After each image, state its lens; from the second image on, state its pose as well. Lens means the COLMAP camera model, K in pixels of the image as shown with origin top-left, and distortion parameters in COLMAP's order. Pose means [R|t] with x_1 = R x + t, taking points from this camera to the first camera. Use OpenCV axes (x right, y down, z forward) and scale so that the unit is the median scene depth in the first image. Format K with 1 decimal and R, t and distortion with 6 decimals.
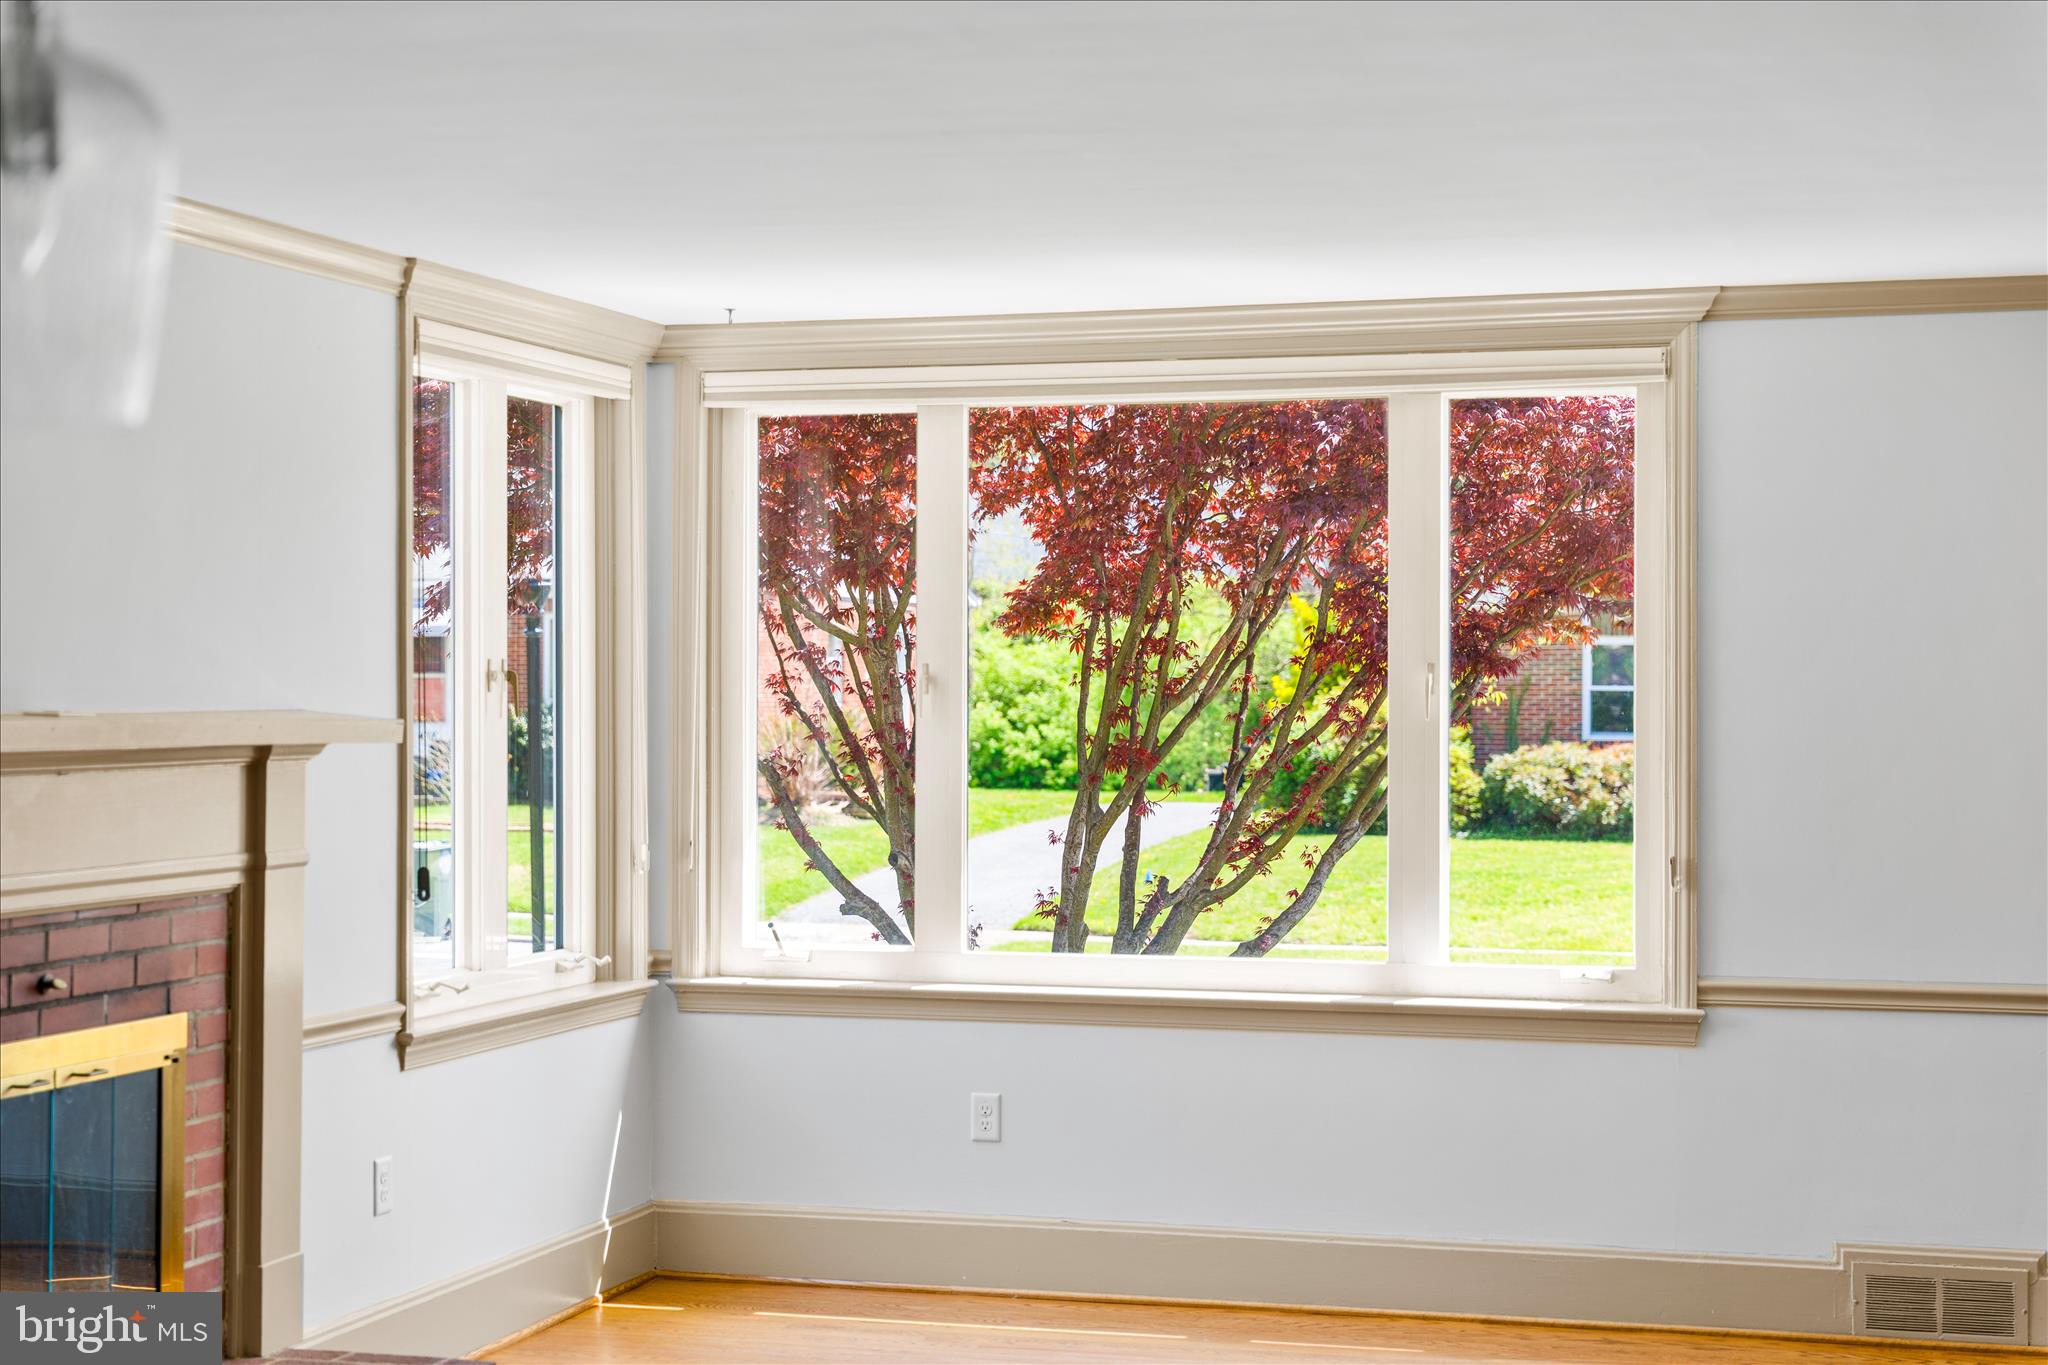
lens RADIAL K [[3302.5, 0, 1024.0], [0, 3302.5, 682.5], [0, 0, 1]] dist [0.026457, 0.151200]
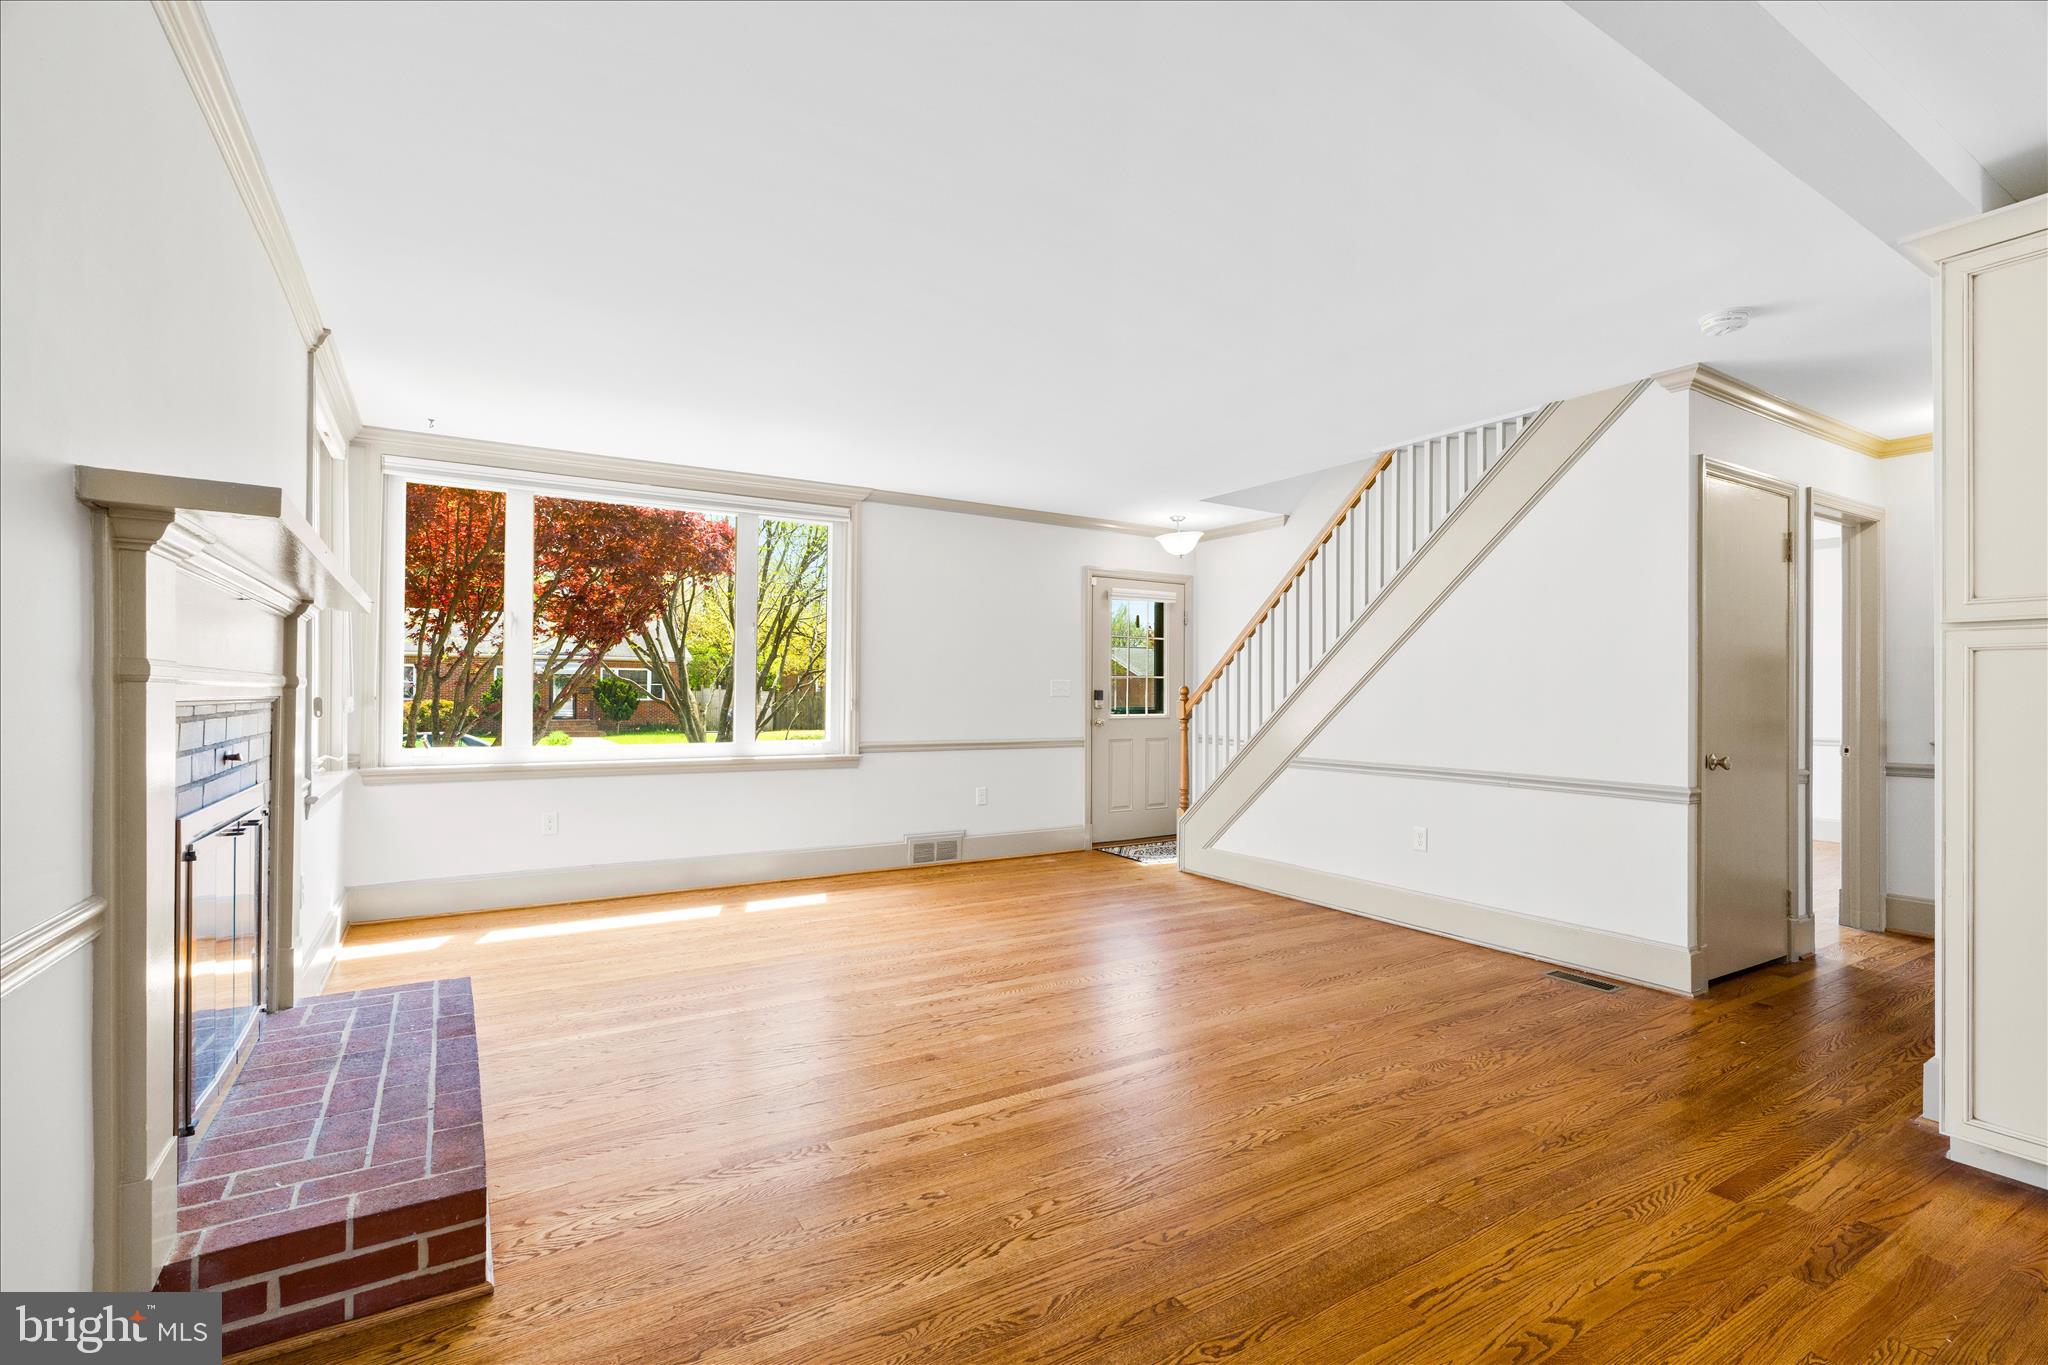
lens RADIAL K [[925.0, 0, 1024.0], [0, 925.0, 682.5], [0, 0, 1]] dist [-0.003847, 0.000092]
pose [[0.667638, 0.013112, 0.744370, -0.276061], [-0.006067, 0.999908, -0.012172, 0.049349], [-0.744461, 0.003610, 0.667656, 0.402592]]
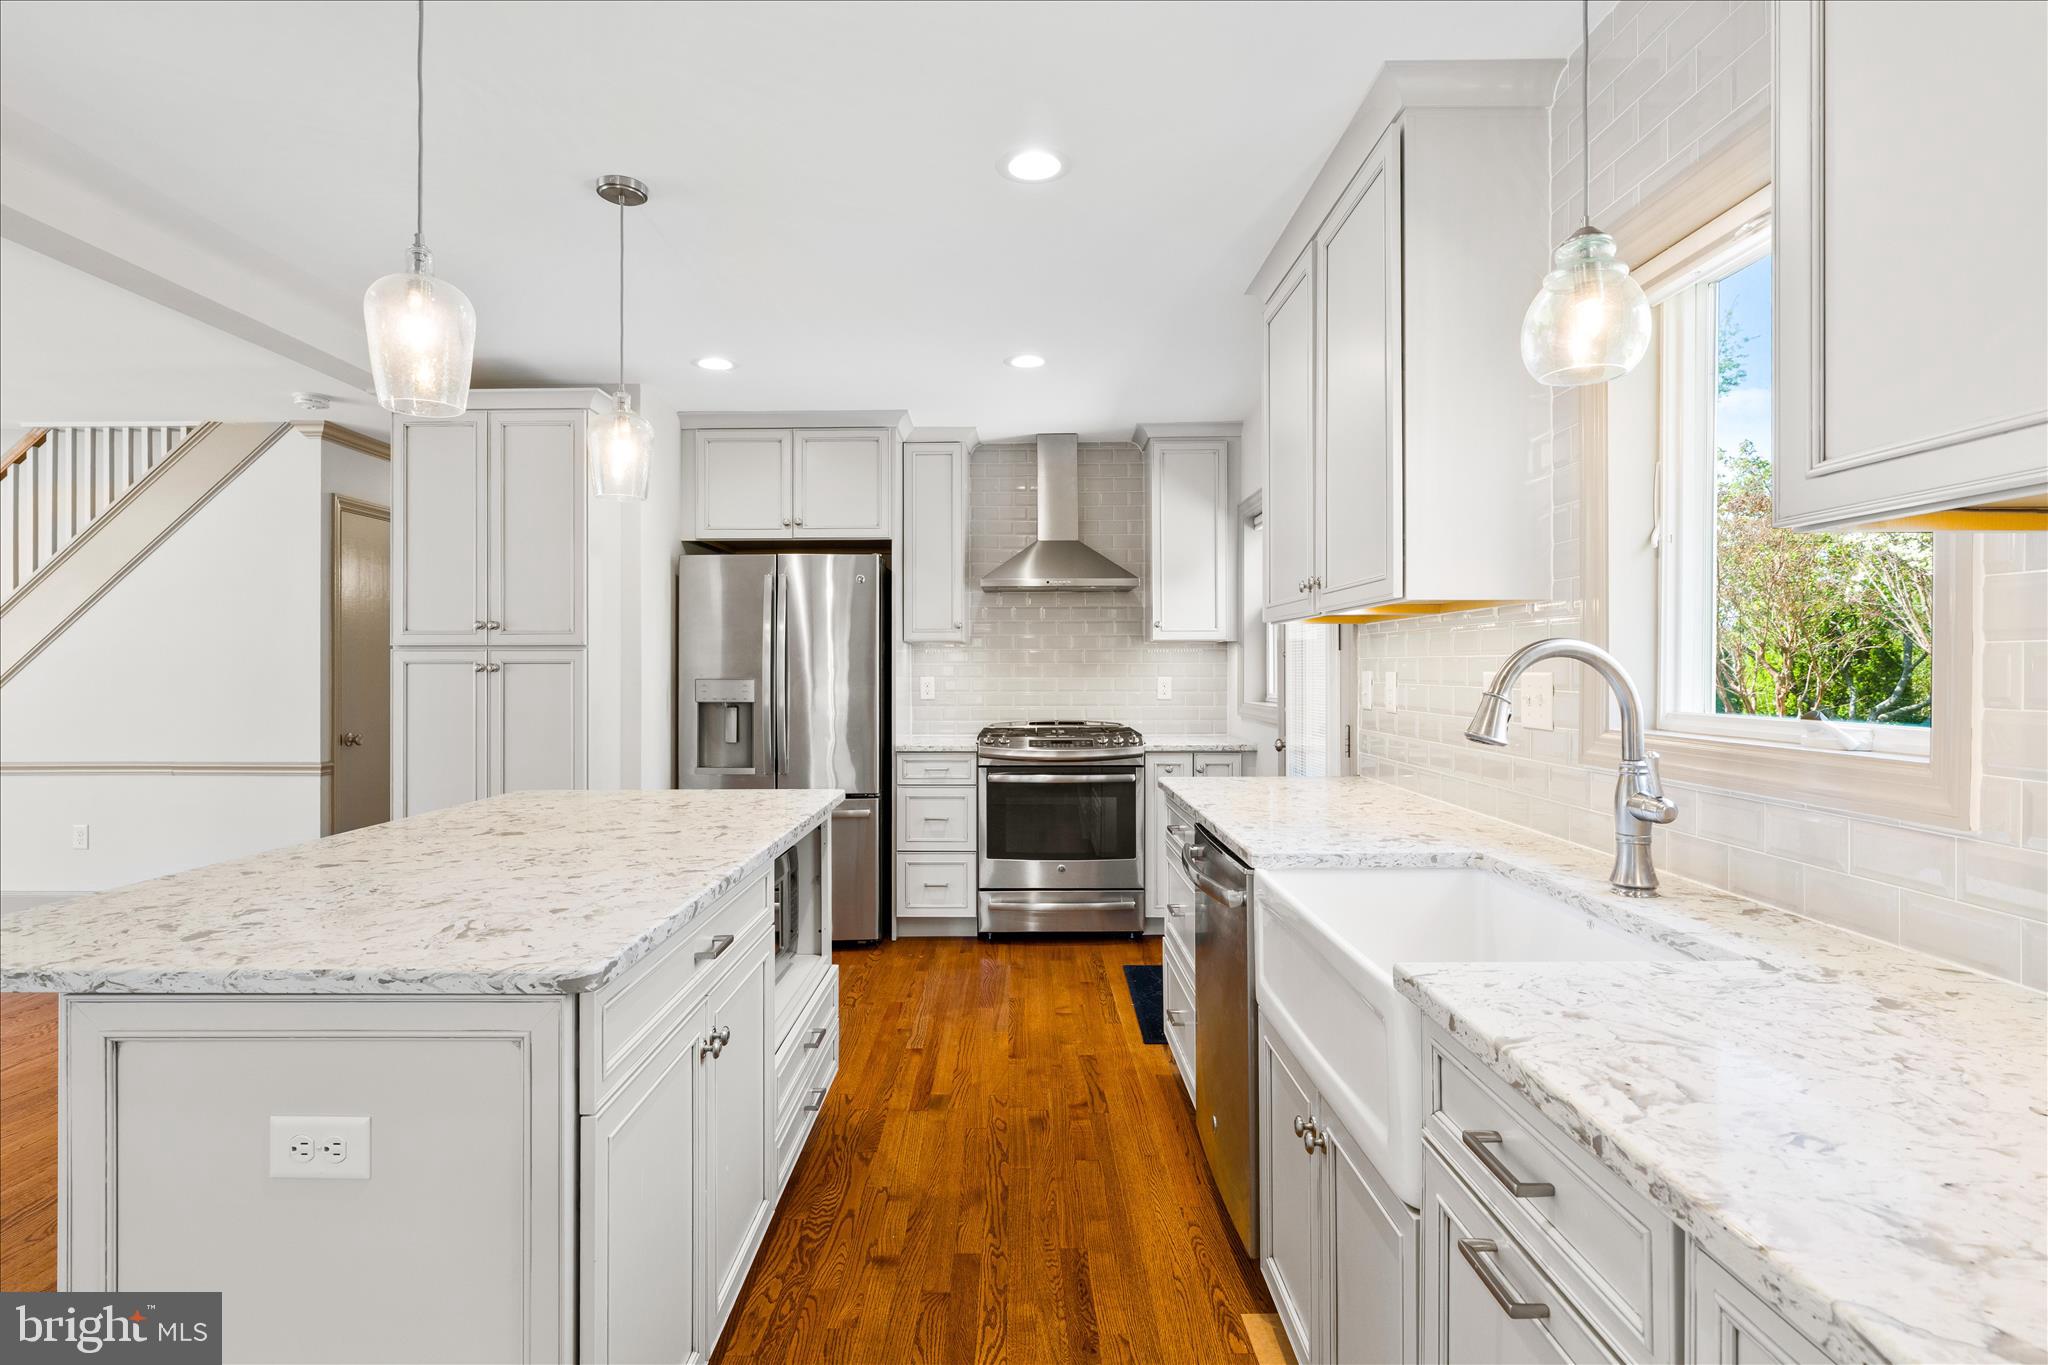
lens RADIAL K [[999.7, 0, 1012.8], [0, 999.7, 665.8], [0, 0, 1]] dist [-0.004207, 0.000722]
pose [[-0.275154, 0.002534, 0.961397, -0.424126], [0.000464, 0.999997, -0.002503, 0.036016], [-0.961400, -0.000243, -0.275154, 0.217755]]
